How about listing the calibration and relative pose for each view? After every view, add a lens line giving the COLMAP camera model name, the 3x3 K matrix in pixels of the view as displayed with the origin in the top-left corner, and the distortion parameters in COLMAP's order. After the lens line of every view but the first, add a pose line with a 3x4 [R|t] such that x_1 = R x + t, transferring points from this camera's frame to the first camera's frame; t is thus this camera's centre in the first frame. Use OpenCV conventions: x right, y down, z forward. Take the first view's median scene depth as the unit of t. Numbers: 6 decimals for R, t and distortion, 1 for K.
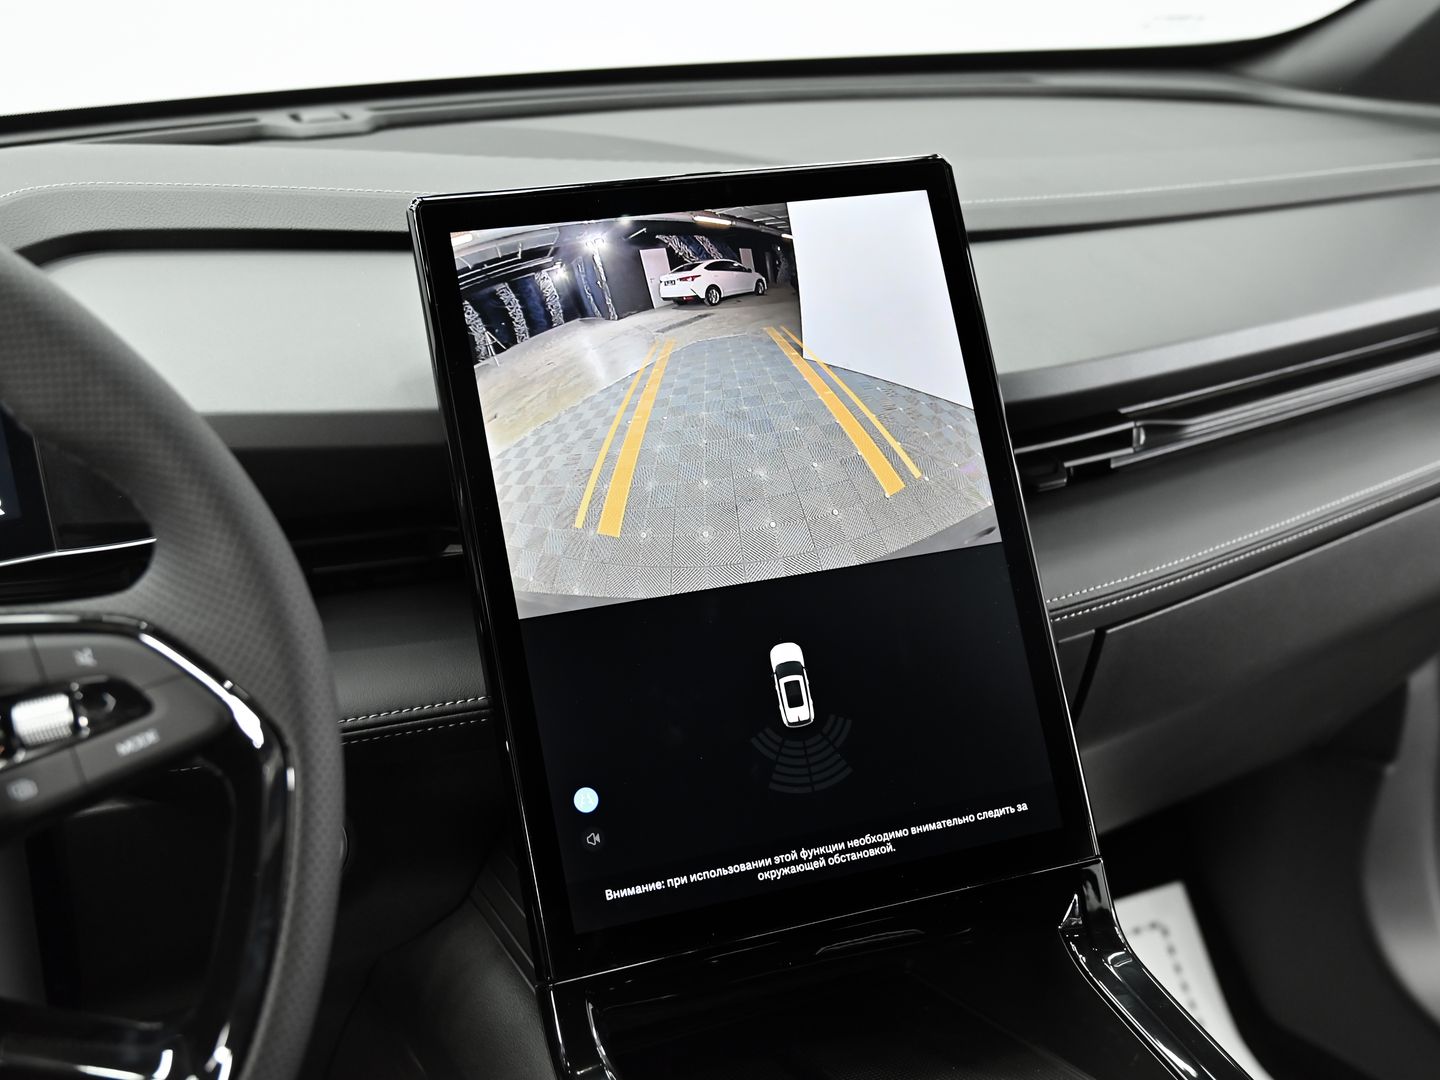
lens RADIAL K [[1701.1, 0, 723.3], [0, 1701.1, 539.6], [0, 0, 1]] dist [-0.008481, 0.000000]
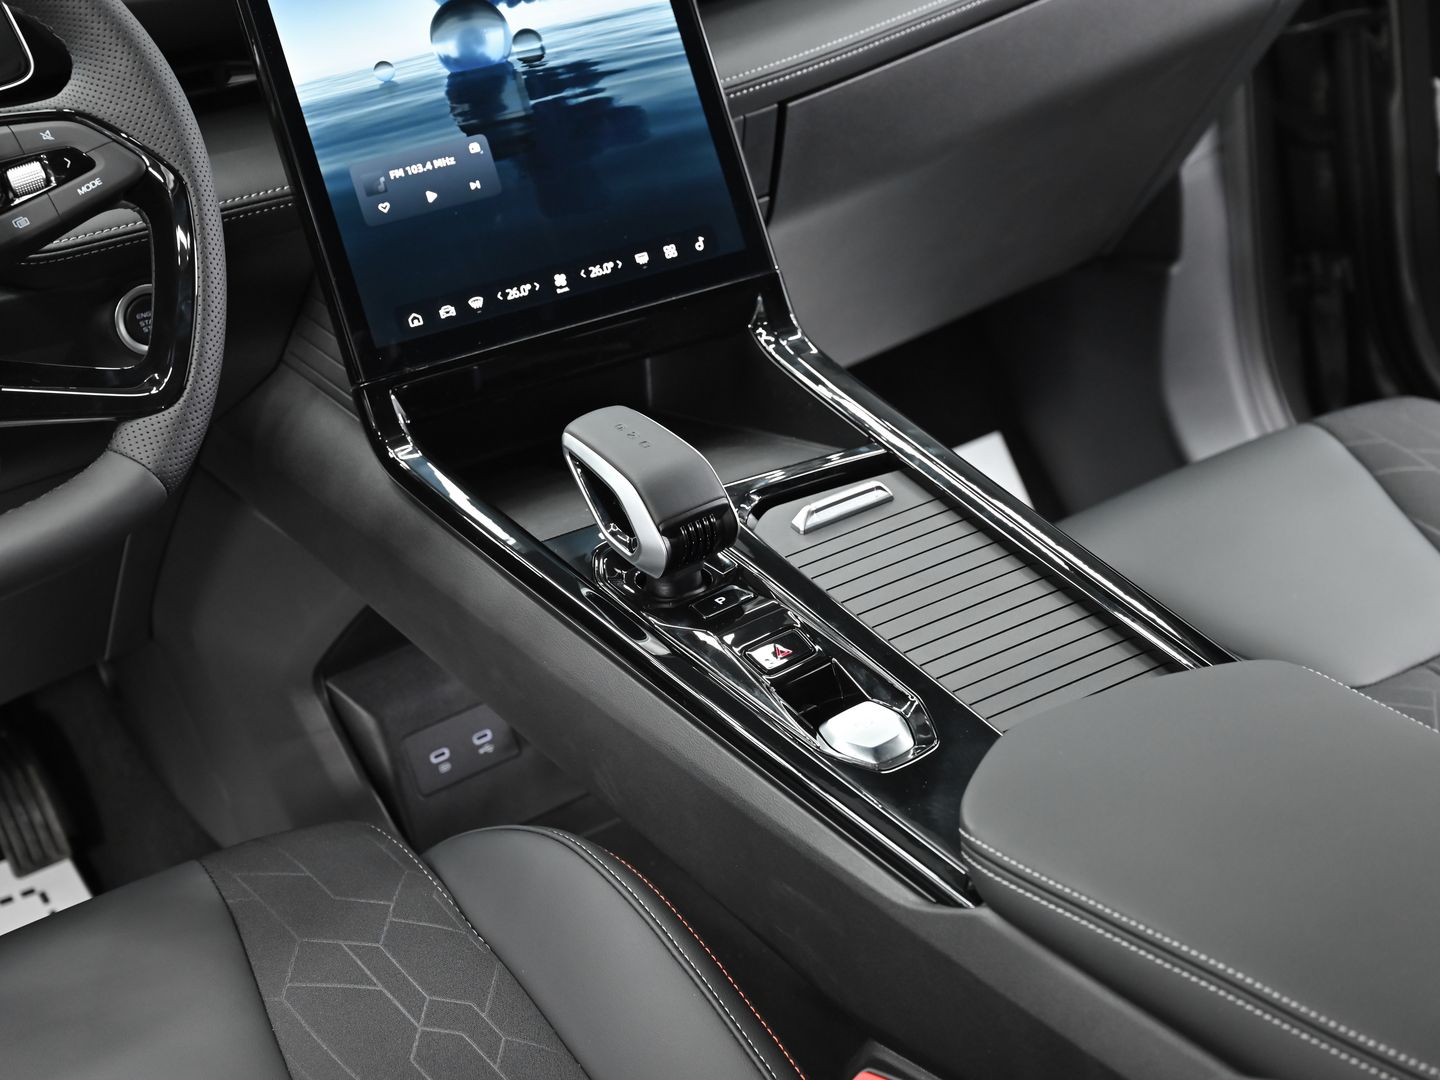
lens RADIAL K [[2973.0, 0, 726.6], [0, 2973.0, 539.3], [0, 0, 1]] dist [-0.006401, 0.000000]
pose [[0.991381, -0.108516, 0.073409, -0.001701], [0.099973, 0.988728, 0.111453, 0.128064], [-0.084676, -0.103154, 0.991055, -1.170009]]
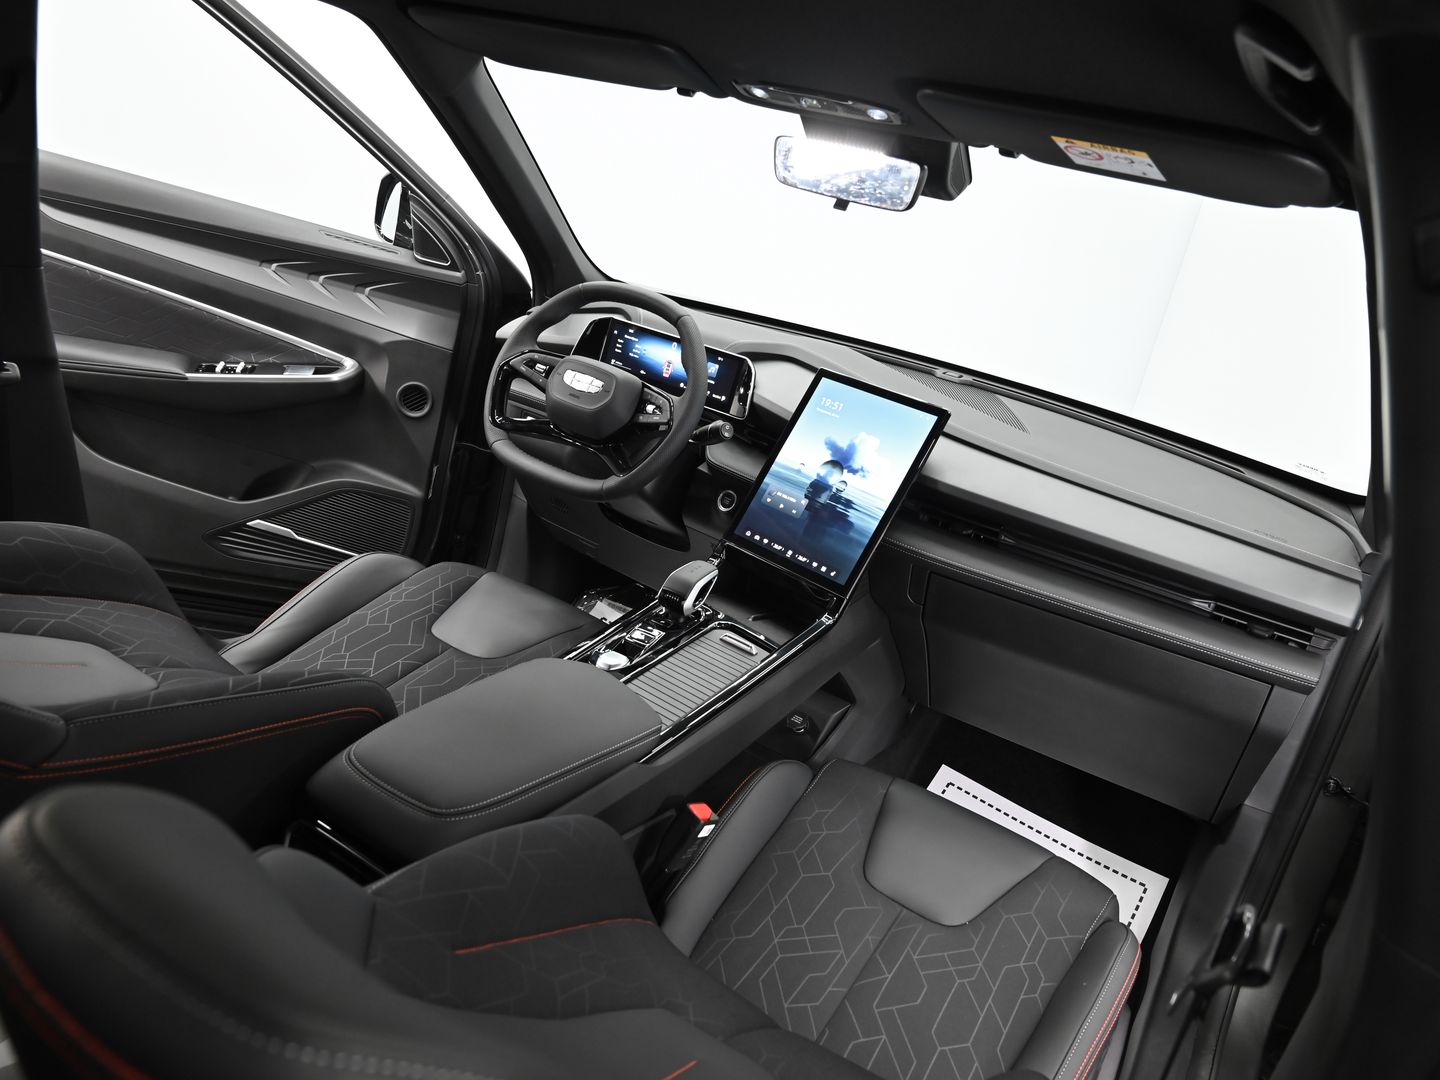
lens RADIAL K [[1074.3, 0, 722.8], [0, 1074.3, 548.1], [0, 0, 1]] dist [-0.023211, 0.006755]
pose [[0.472408, 0.410435, -0.779983, 1.649442], [-0.504370, 0.851623, 0.142653, -0.075452], [0.722801, 0.326009, 0.609325, -0.485647]]
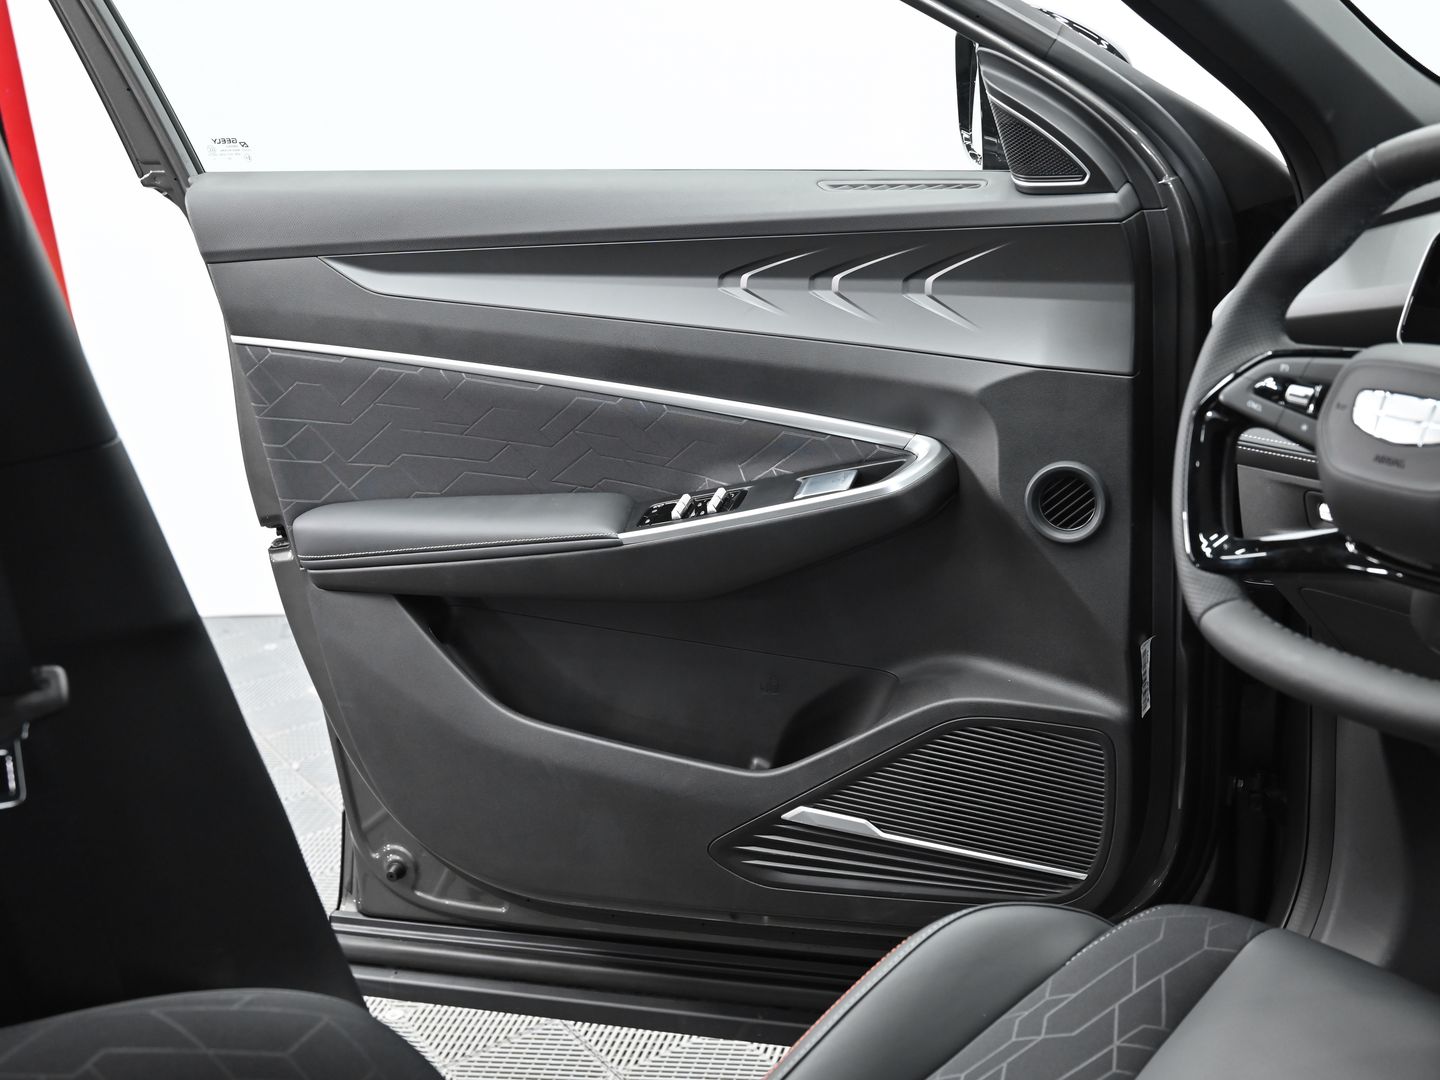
lens RADIAL K [[1906.3, 0, 725.4], [0, 1906.3, 540.8], [0, 0, 1]] dist [-0.034985, 0.000000]
pose [[0.011648, 0.320783, -0.947081, 0.984678], [-0.229818, 0.922649, 0.309681, -0.139562], [0.973164, 0.214049, 0.084468, -0.040105]]
